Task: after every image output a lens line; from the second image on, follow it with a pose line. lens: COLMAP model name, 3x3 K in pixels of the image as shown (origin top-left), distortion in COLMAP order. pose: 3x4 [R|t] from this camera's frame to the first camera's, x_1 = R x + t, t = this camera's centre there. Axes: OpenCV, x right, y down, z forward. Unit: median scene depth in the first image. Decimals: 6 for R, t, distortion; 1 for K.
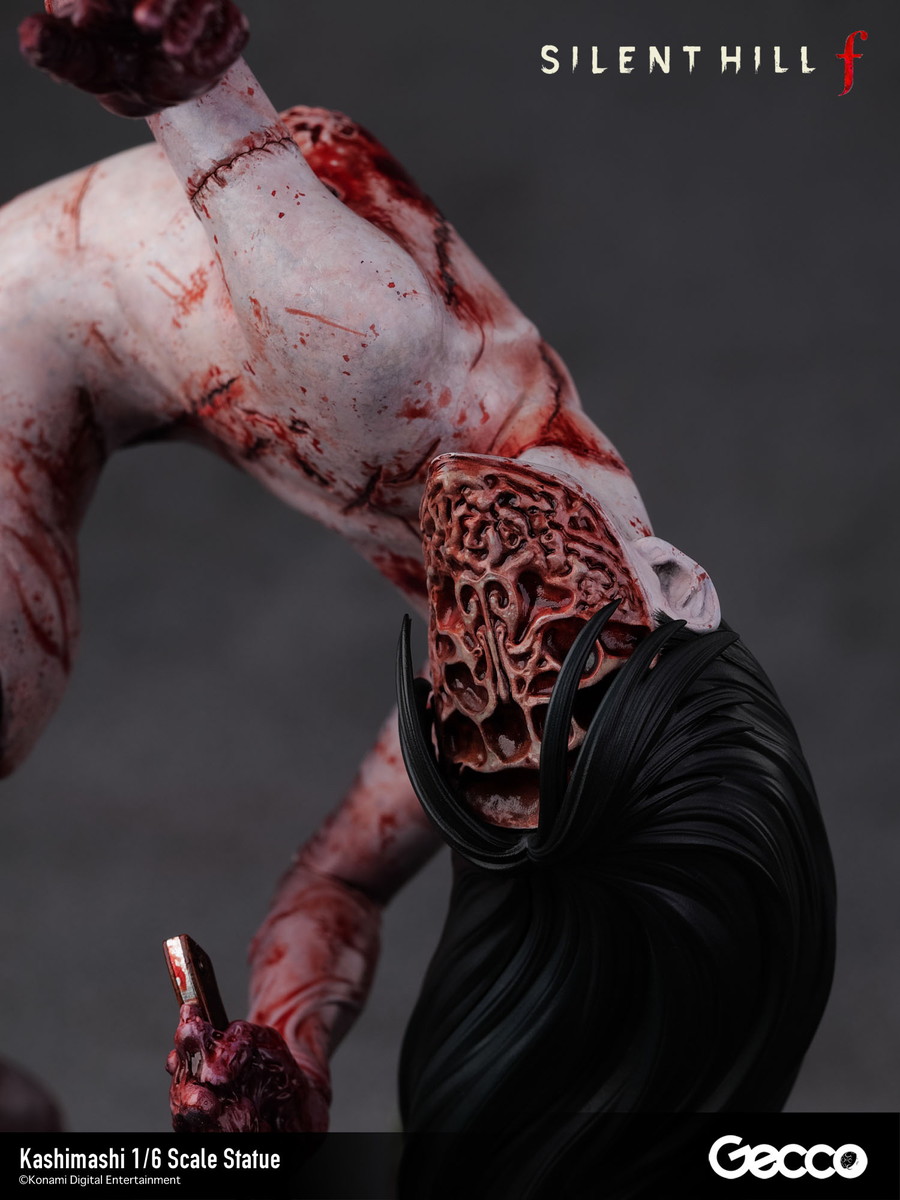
lens RADIAL K [[4512.3, 0, 450.0], [0, 4512.3, 600.0], [0, 0, 1]] dist [0.037846, 0.257950]
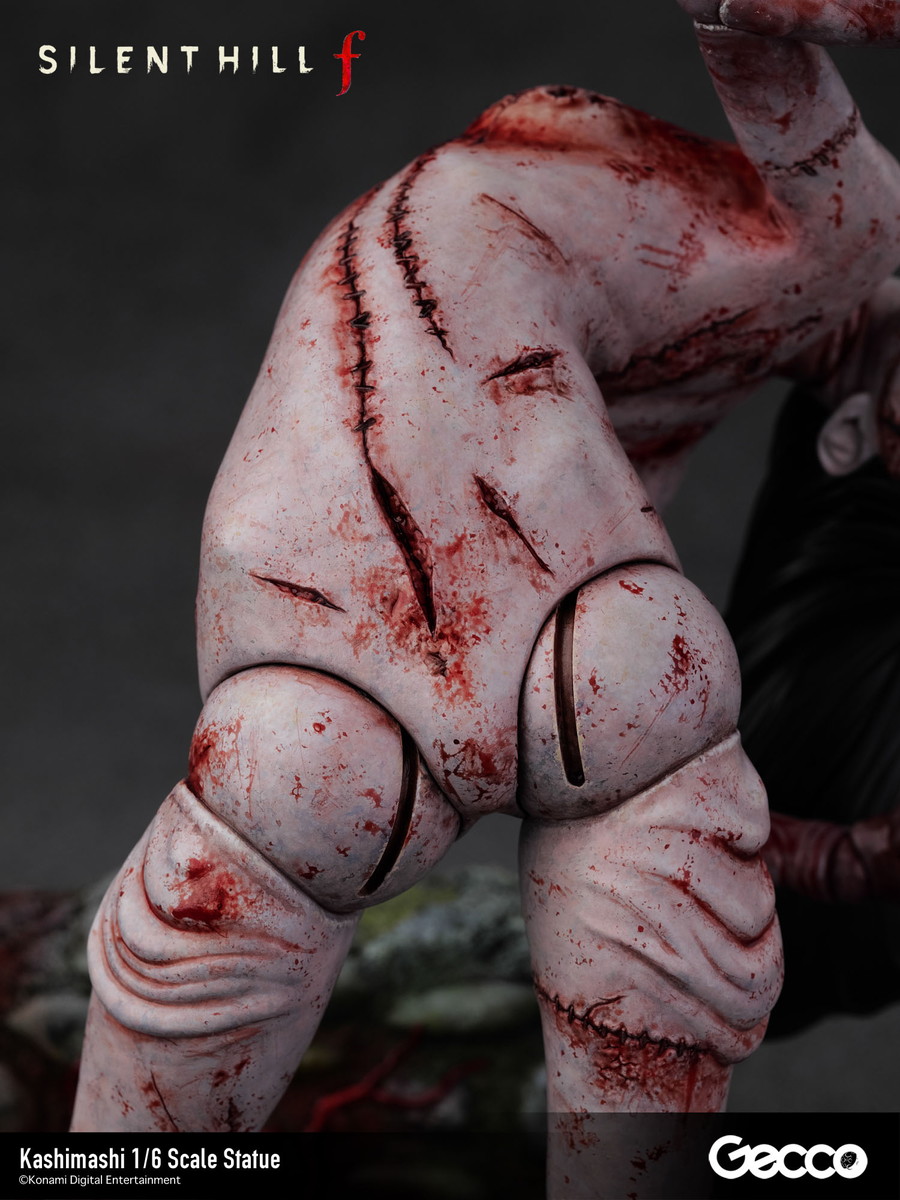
lens RADIAL K [[3807.0, 0, 450.5], [0, 3807.0, 586.5], [0, 0, 1]] dist [0.024898, -0.009041]
pose [[0.129312, -0.360126, 0.923898, -1.023324], [0.237678, 0.915817, 0.323710, -0.330289], [-0.962698, 0.177731, 0.204020, 0.914897]]
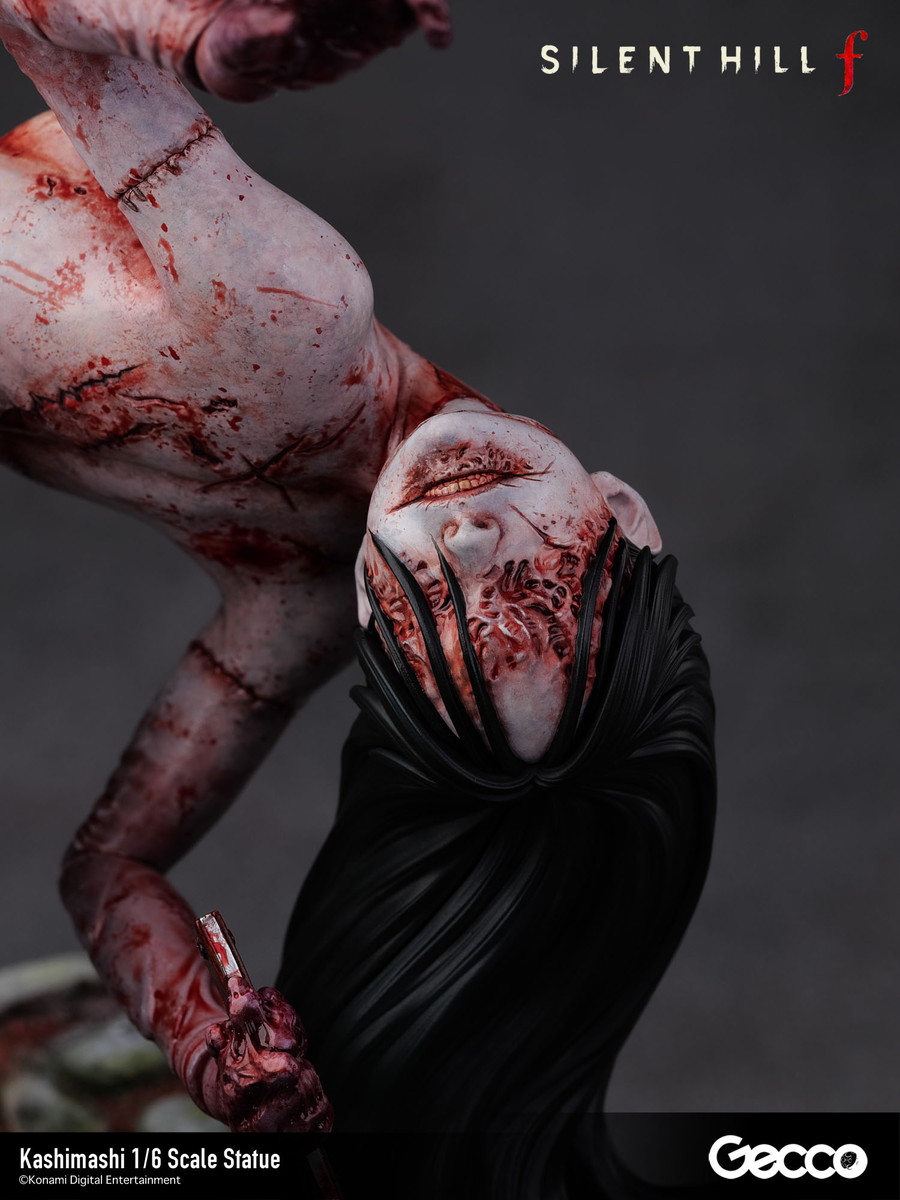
lens RADIAL K [[4512.3, 0, 450.0], [0, 4512.3, 600.0], [0, 0, 1]] dist [0.037846, 0.257950]
pose [[0.872401, -0.113374, 0.475461, -0.489218], [0.115522, 0.992995, 0.024815, -0.014404], [-0.474944, 0.033278, 0.879387, 0.078410]]
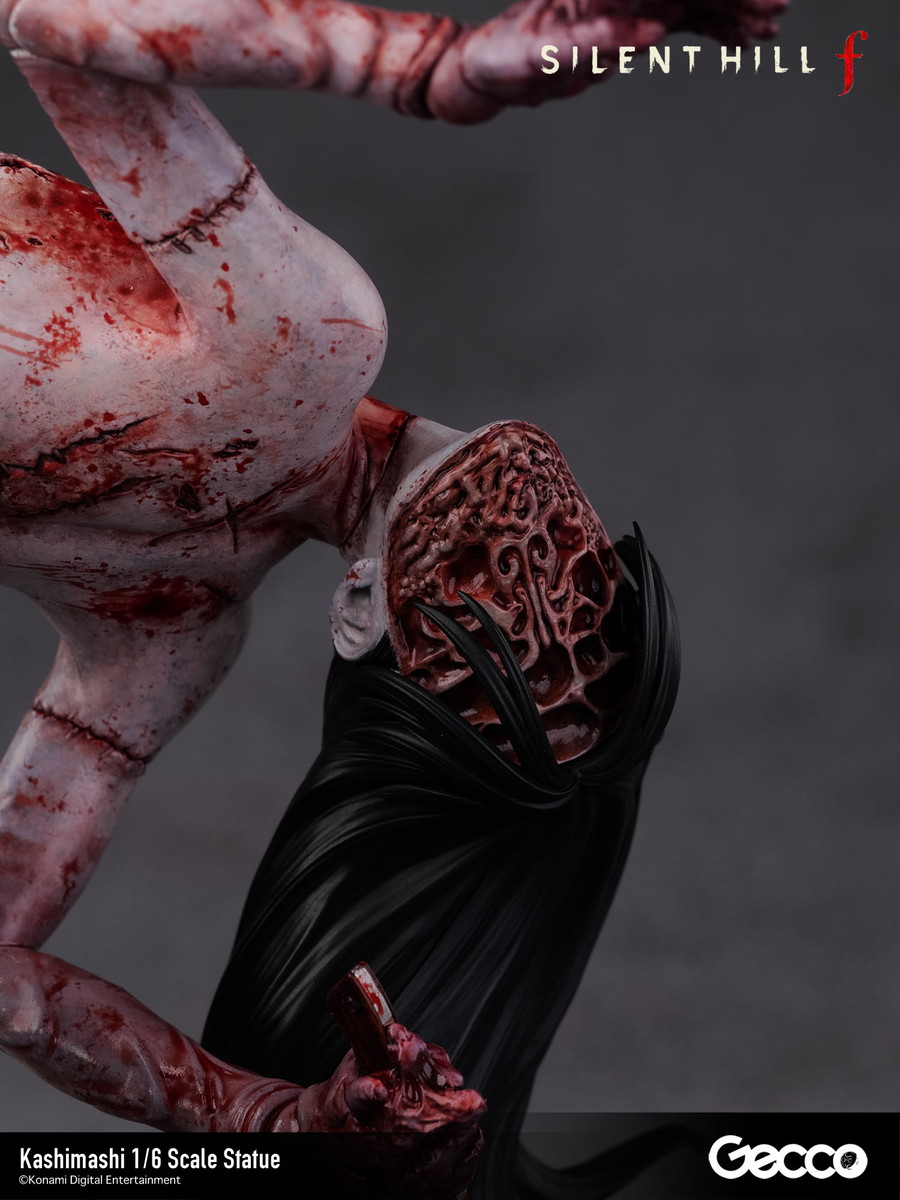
lens RADIAL K [[4512.3, 0, 450.0], [0, 4512.3, 600.0], [0, 0, 1]] dist [0.037846, 0.257950]
pose [[0.465668, -0.207389, 0.860316, -0.883205], [0.215495, 0.969463, 0.117058, -0.113919], [-0.858321, 0.130884, 0.496139, 0.485201]]
